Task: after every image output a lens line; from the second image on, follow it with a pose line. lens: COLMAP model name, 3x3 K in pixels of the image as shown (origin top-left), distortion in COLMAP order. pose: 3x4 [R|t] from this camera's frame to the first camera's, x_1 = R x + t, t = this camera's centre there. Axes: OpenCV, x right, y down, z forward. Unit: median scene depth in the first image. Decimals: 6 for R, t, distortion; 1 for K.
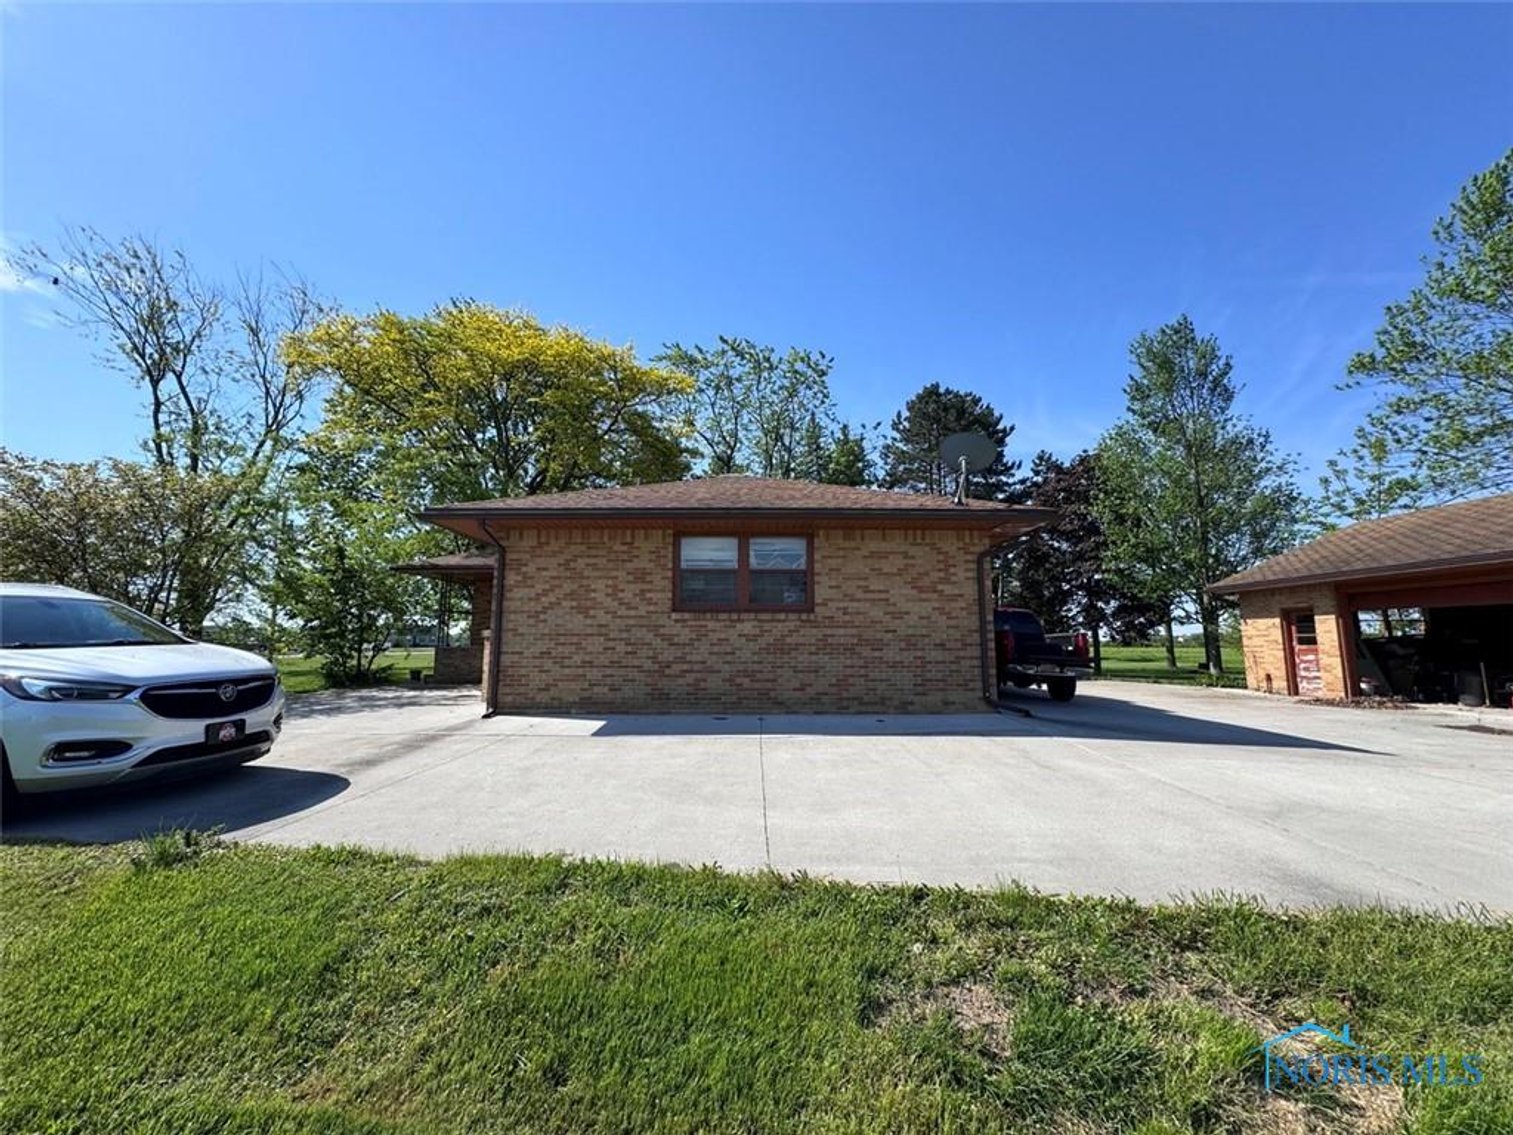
lens RADIAL K [[599.5, 0, 756.5], [0, 599.5, 567.5], [0, 0, 1]] dist [-0.000716, 0.000657]
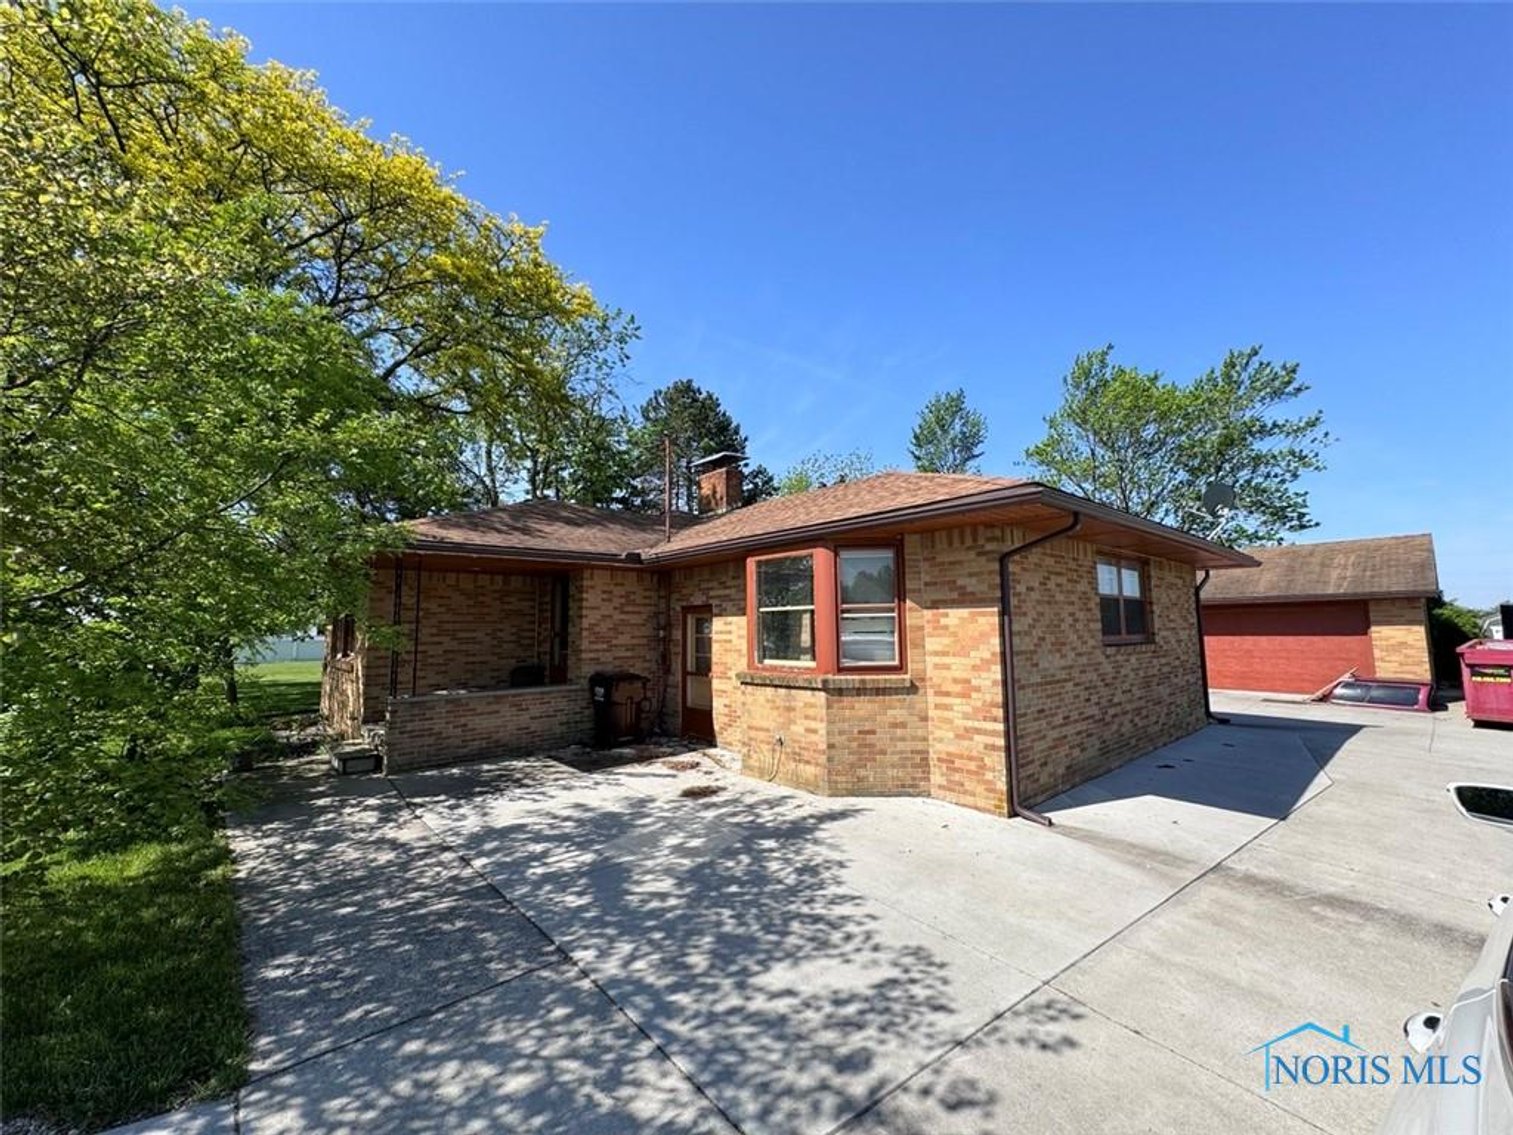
lens RADIAL K [[599.5, 0, 756.5], [0, 599.5, 567.5], [0, 0, 1]] dist [-0.000716, 0.000657]
pose [[0.749661, 0.054939, 0.659538, -0.700341], [-0.070627, 0.997499, -0.002813, -0.002812], [-0.658043, -0.044473, 0.751666, 0.439784]]
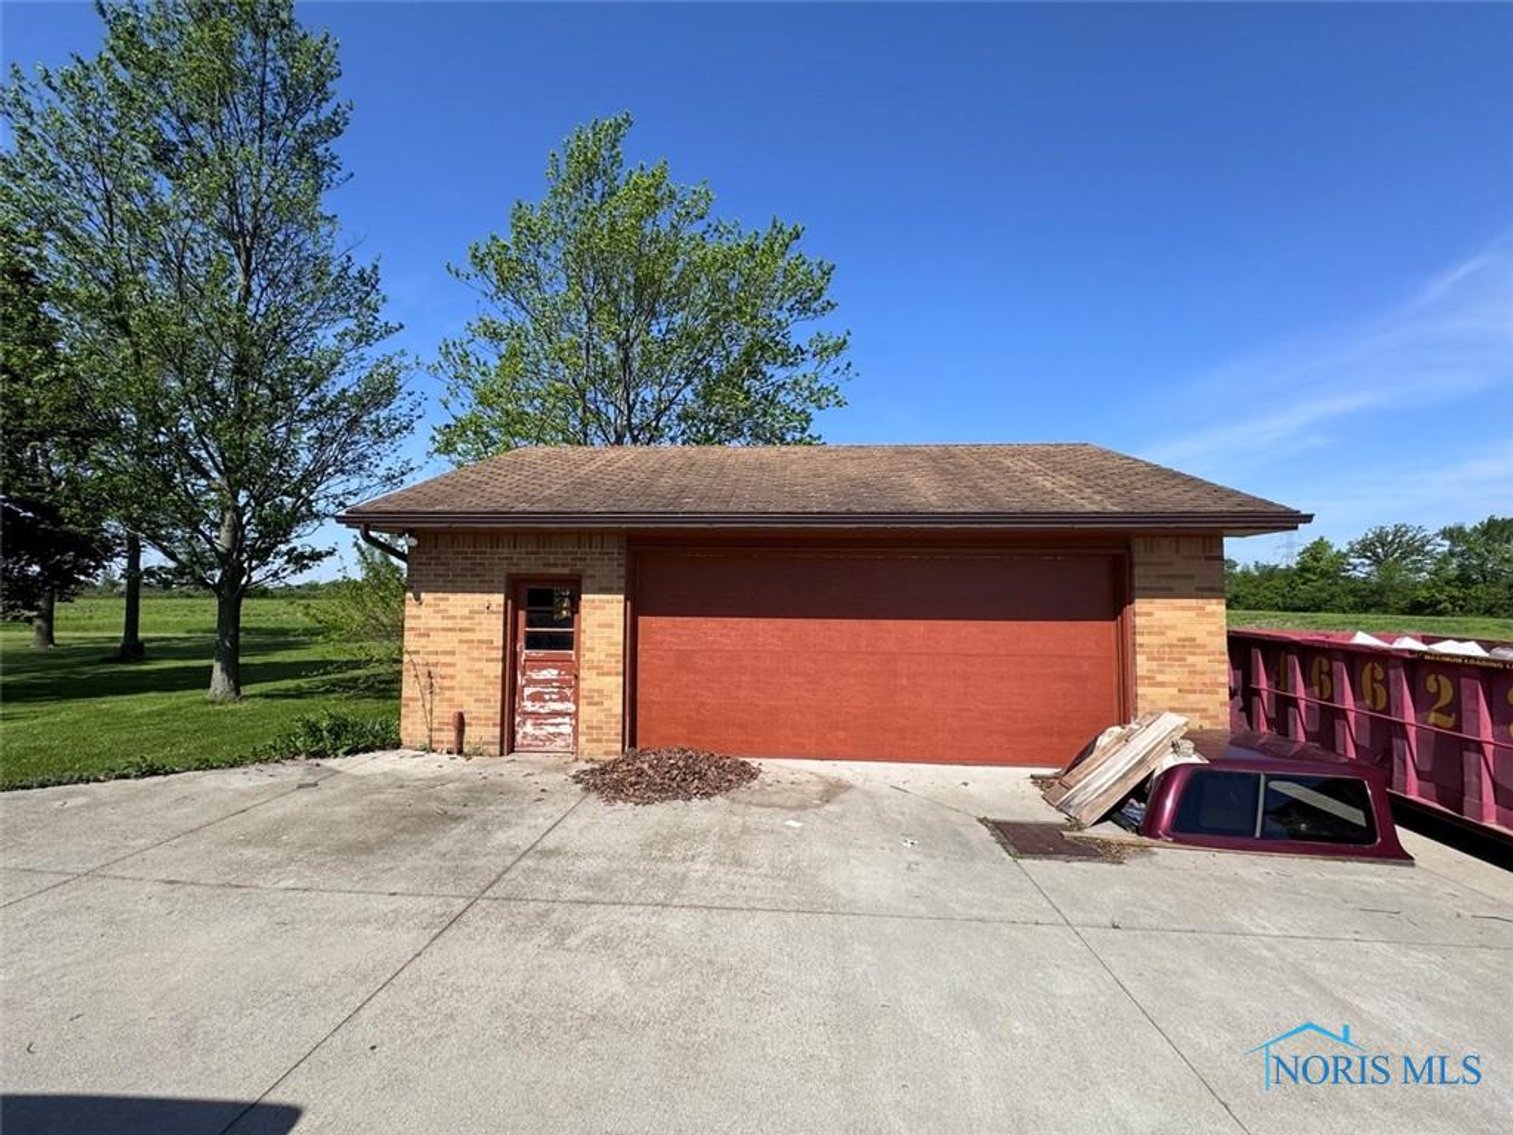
lens RADIAL K [[599.5, 0, 756.5], [0, 599.5, 567.5], [0, 0, 1]] dist [-0.000716, 0.000657]
pose [[0.065491, 0.044653, 0.996854, 0.414127], [-0.134622, 0.990260, -0.035513, 0.053691], [-0.988730, -0.131872, 0.070865, 0.776544]]
